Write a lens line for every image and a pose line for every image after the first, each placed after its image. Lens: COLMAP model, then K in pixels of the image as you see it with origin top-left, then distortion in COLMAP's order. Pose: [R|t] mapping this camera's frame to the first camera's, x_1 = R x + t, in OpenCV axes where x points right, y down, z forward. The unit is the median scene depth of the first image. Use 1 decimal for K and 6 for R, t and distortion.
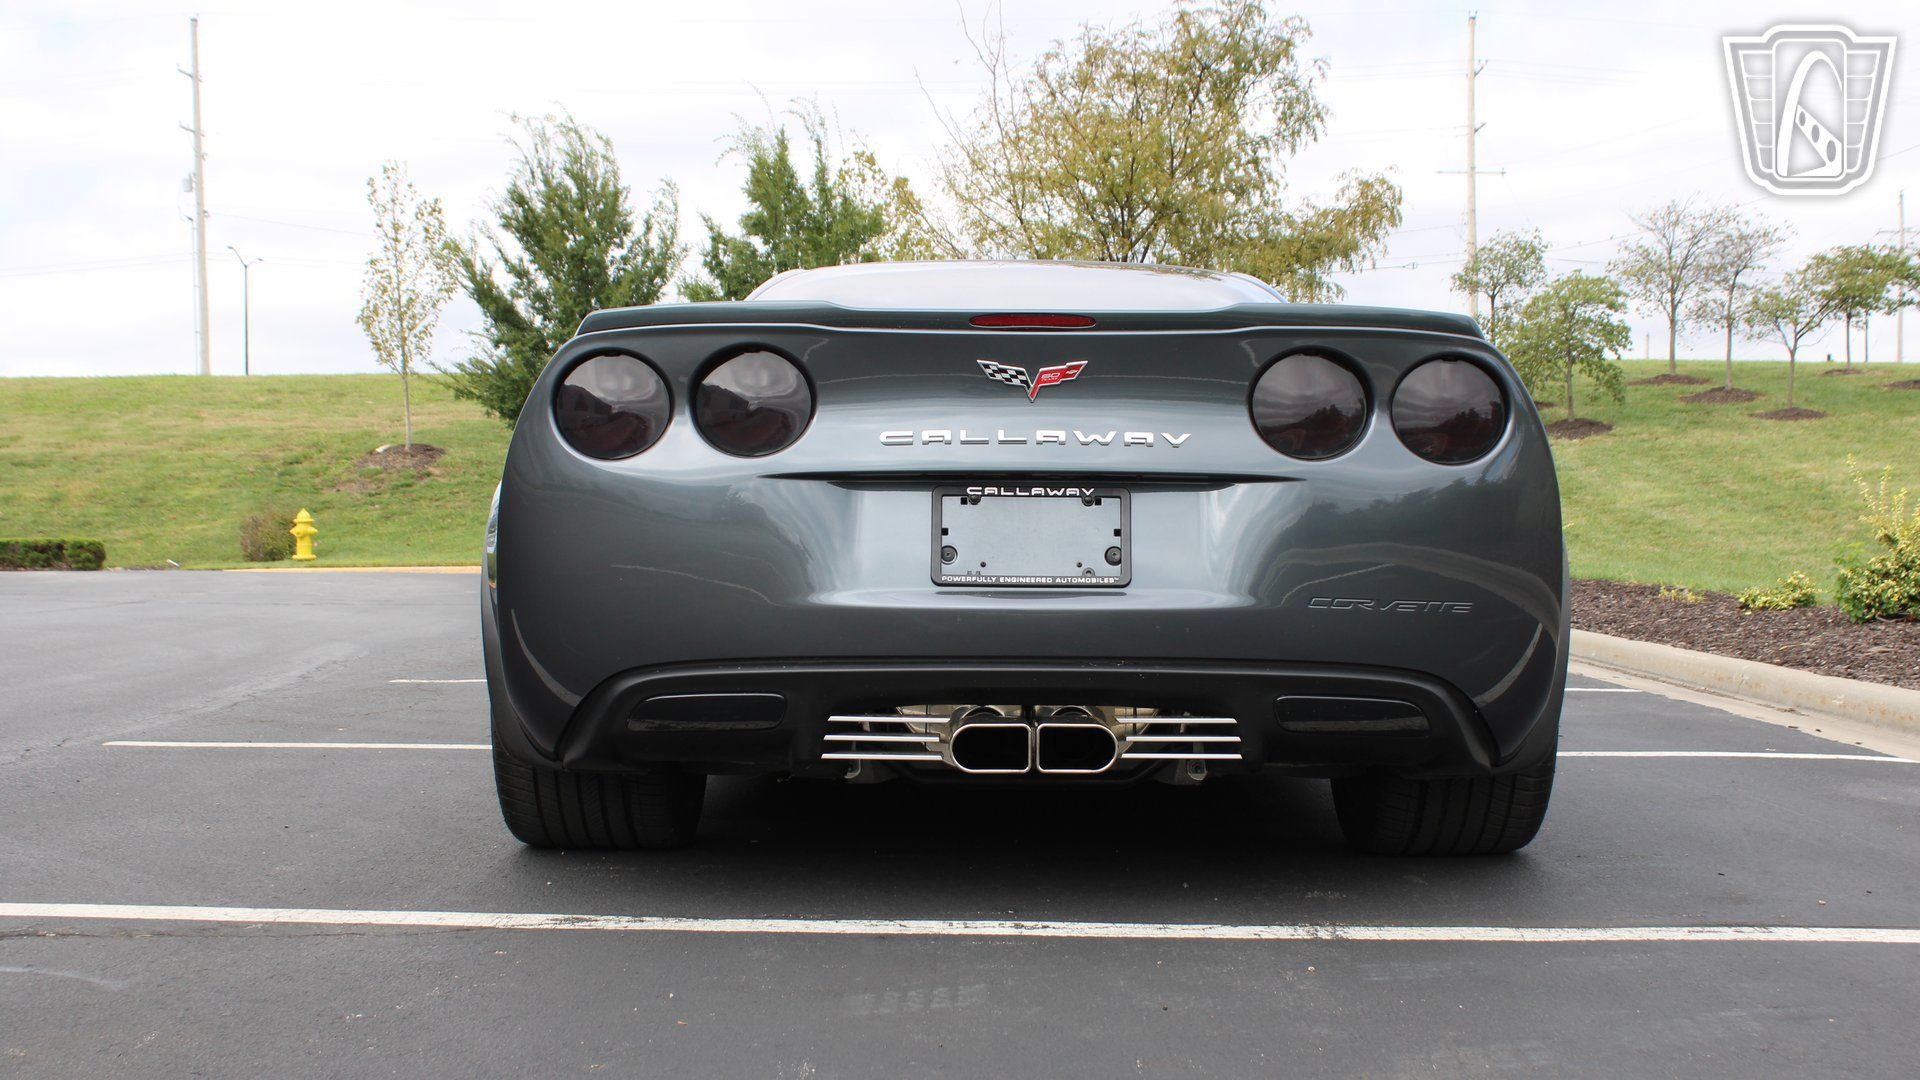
lens RADIAL K [[2304.5, 0, 948.2], [0, 2304.5, 545.8], [0, 0, 1]] dist [-0.123472, 0.215449]
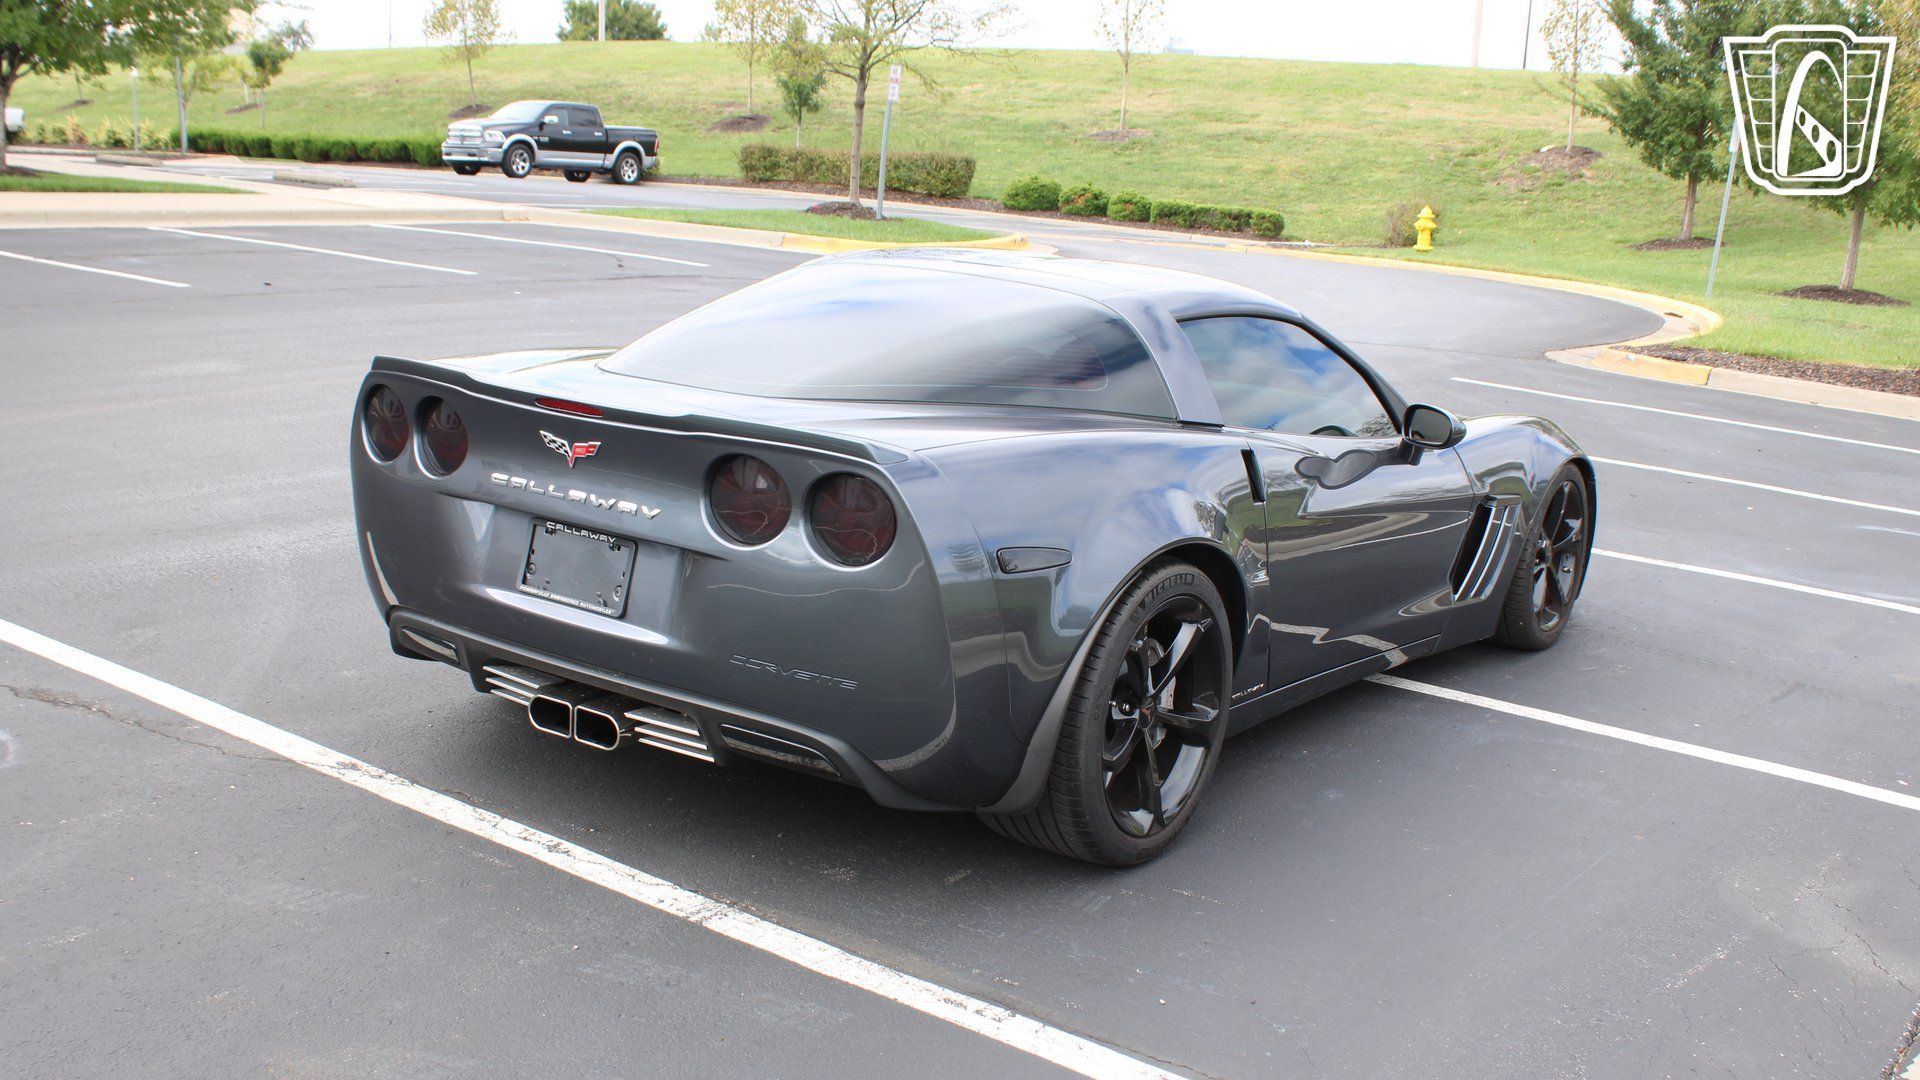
lens RADIAL K [[2022.4, 0, 964.0], [0, 2022.4, 553.4], [0, 0, 1]] dist [-0.150036, 0.197167]
pose [[0.826225, 0.170998, -0.536761, 0.087728], [-0.072328, 0.977132, 0.199956, -0.027060], [0.558678, -0.126385, 0.819698, 0.019215]]
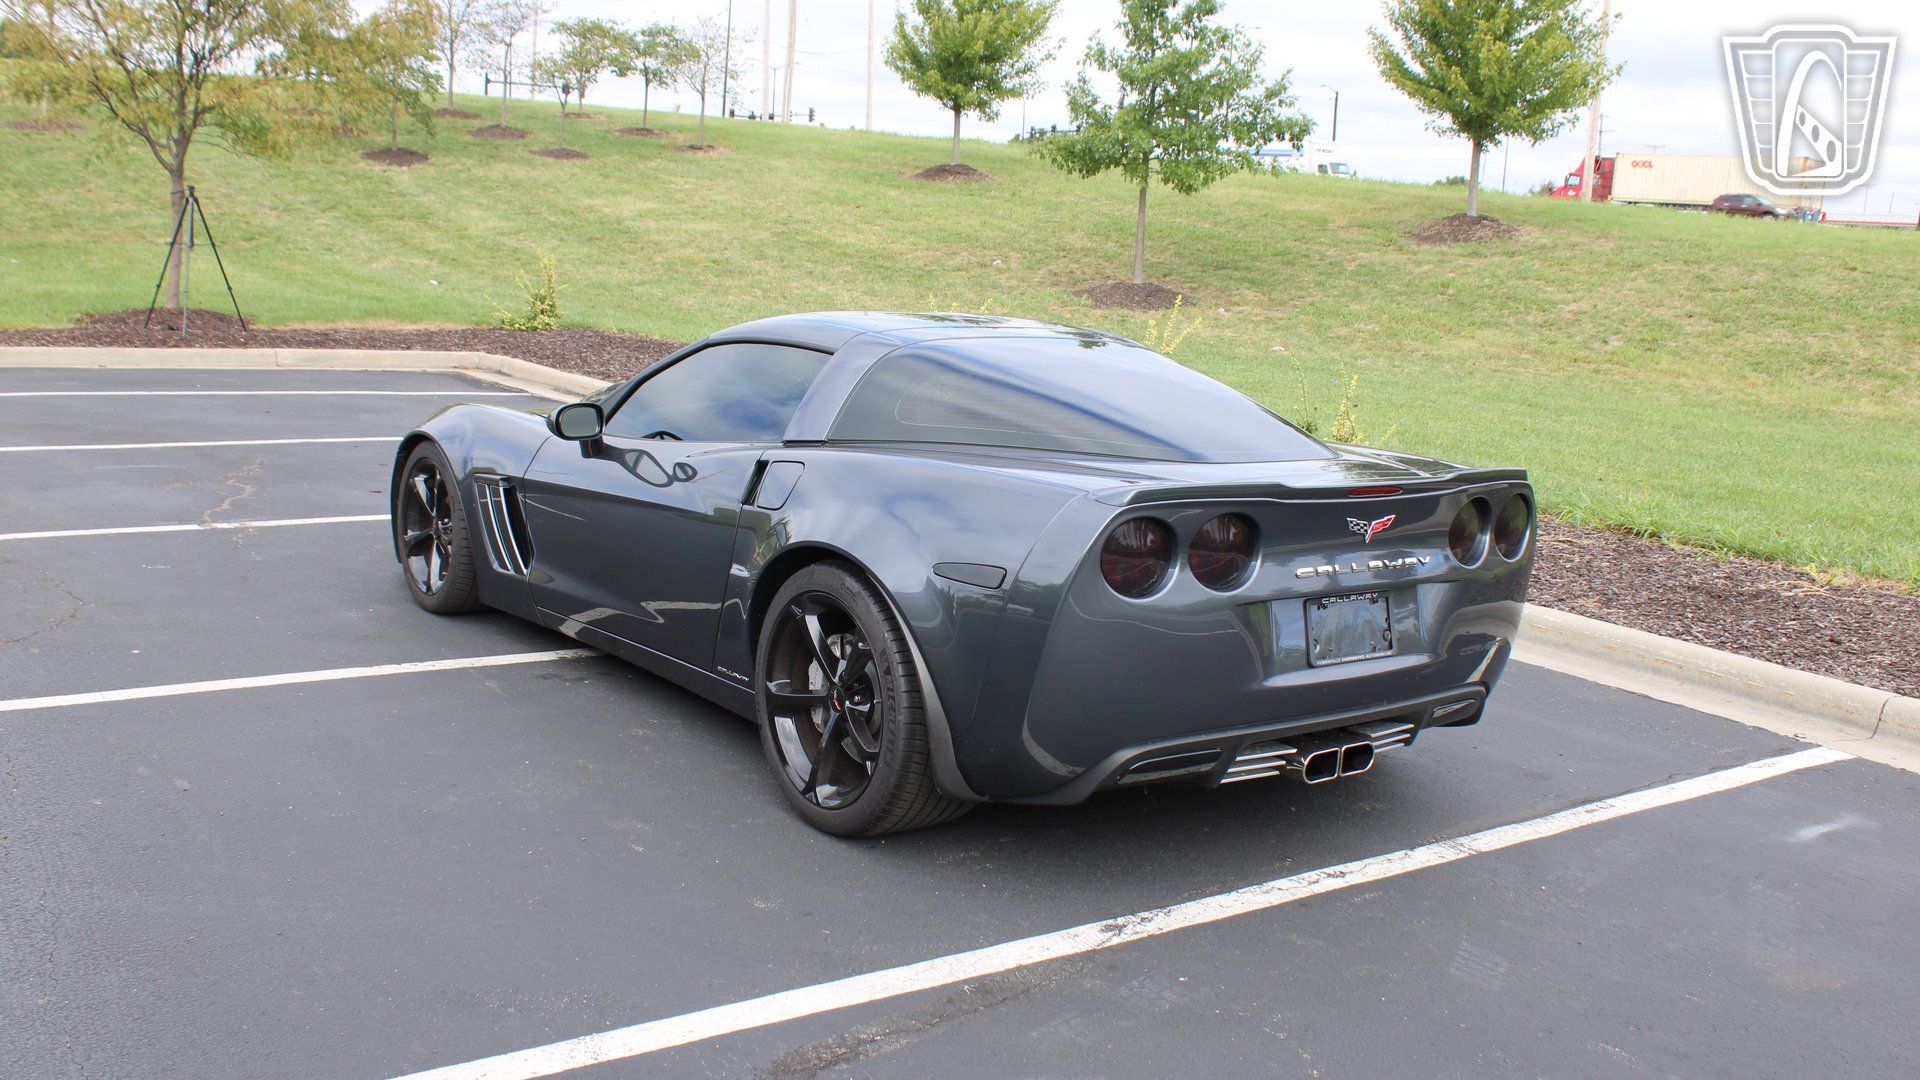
lens RADIAL K [[1835.3, 0, 960.0], [0, 1835.3, 540.0], [0, 0, 1]] dist [-0.153724, 0.156969]
pose [[0.792524, -0.065345, 0.606330, -0.094071], [-0.047530, 0.984600, 0.168238, -0.026425], [-0.607986, -0.162152, 0.777213, 0.024358]]
